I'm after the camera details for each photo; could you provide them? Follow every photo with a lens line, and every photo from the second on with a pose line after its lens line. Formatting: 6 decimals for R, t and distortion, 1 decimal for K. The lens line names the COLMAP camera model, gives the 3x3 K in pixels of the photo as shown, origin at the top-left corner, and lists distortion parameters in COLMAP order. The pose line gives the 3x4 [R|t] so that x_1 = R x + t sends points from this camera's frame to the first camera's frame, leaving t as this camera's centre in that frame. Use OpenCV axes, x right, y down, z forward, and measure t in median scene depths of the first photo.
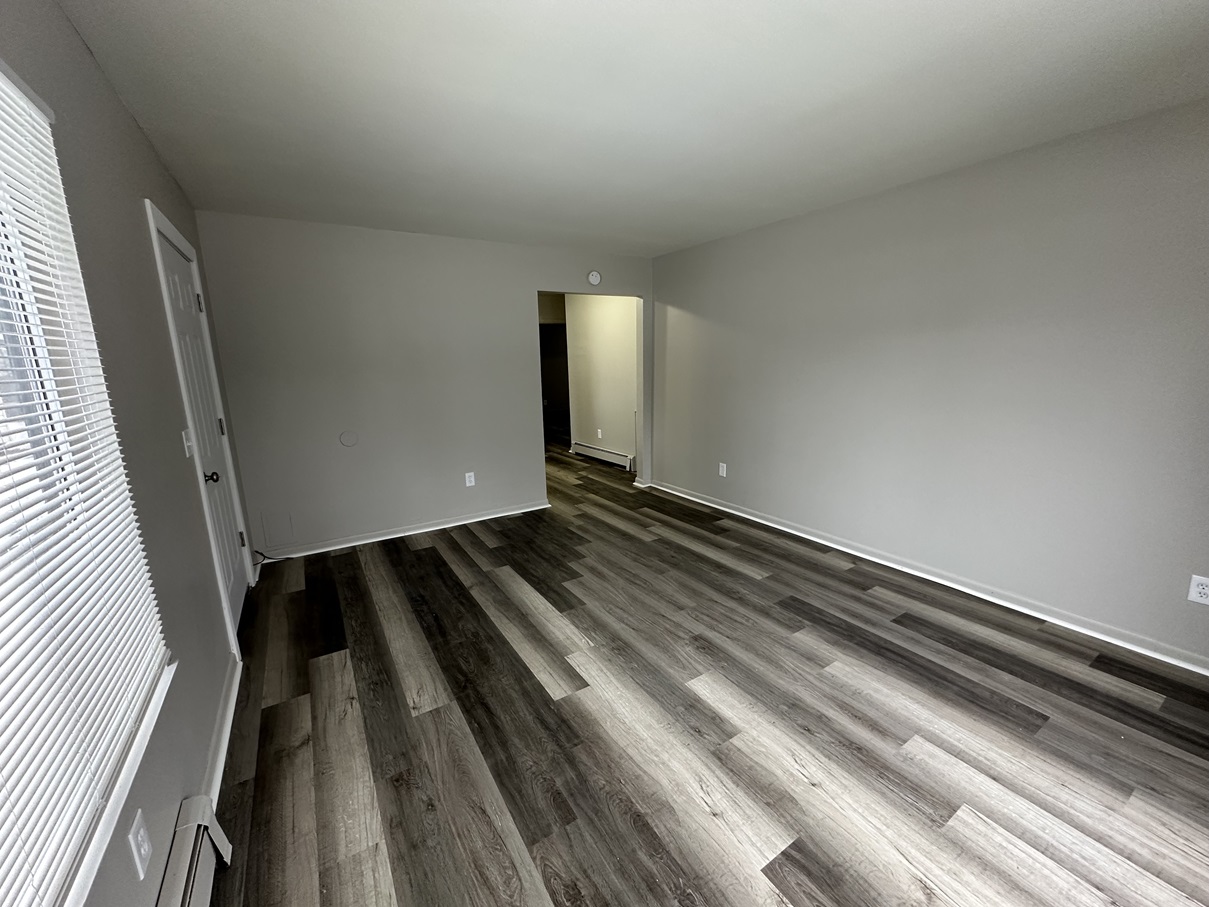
lens RADIAL K [[480.1, 0, 603.3], [0, 480.1, 452.1], [0, 0, 1]] dist [-0.000792, 0.000035]
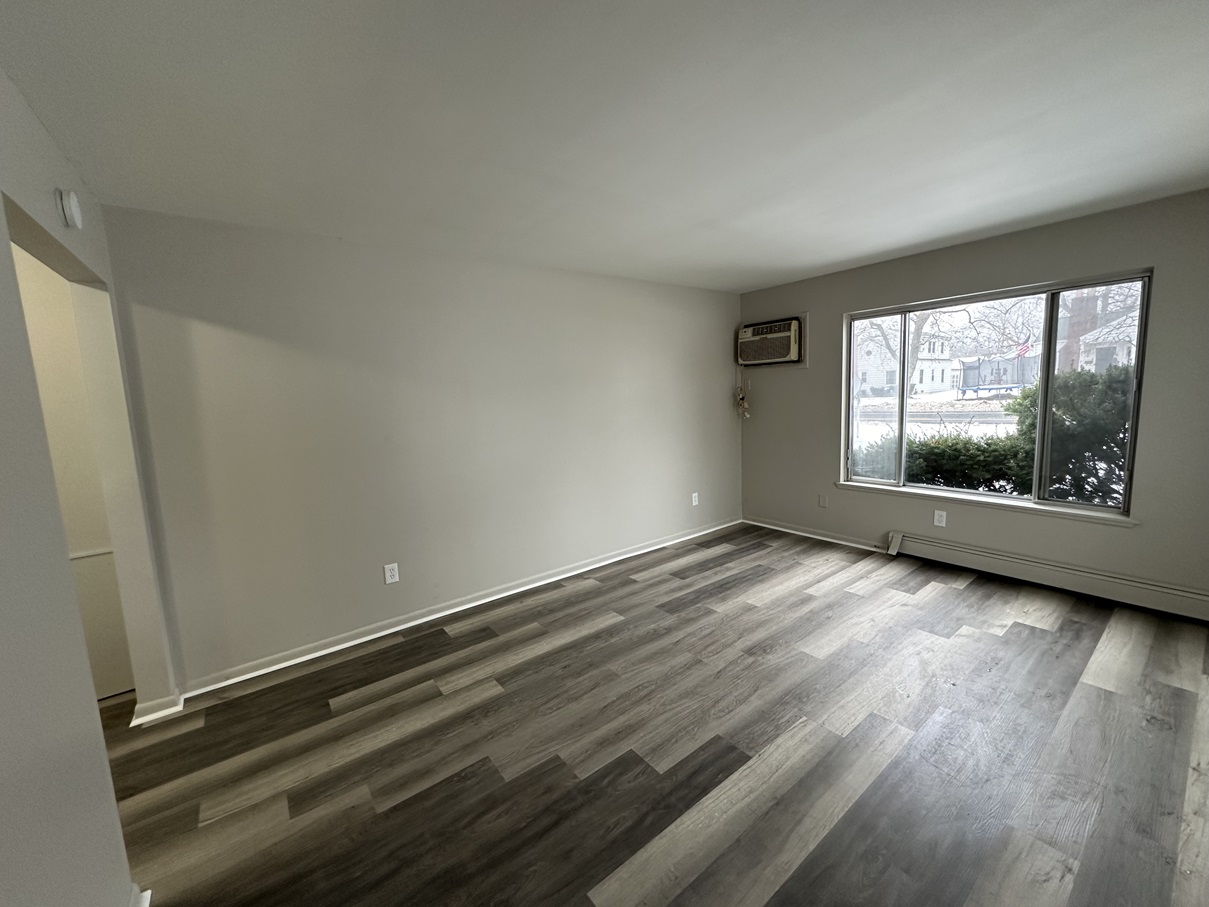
lens RADIAL K [[480.1, 0, 603.3], [0, 480.1, 452.1], [0, 0, 1]] dist [-0.000792, 0.000035]
pose [[-0.086409, -0.096808, 0.991545, -0.647375], [0.238497, 0.964318, 0.114934, -0.201043], [-0.967291, 0.246412, -0.060237, 1.032057]]
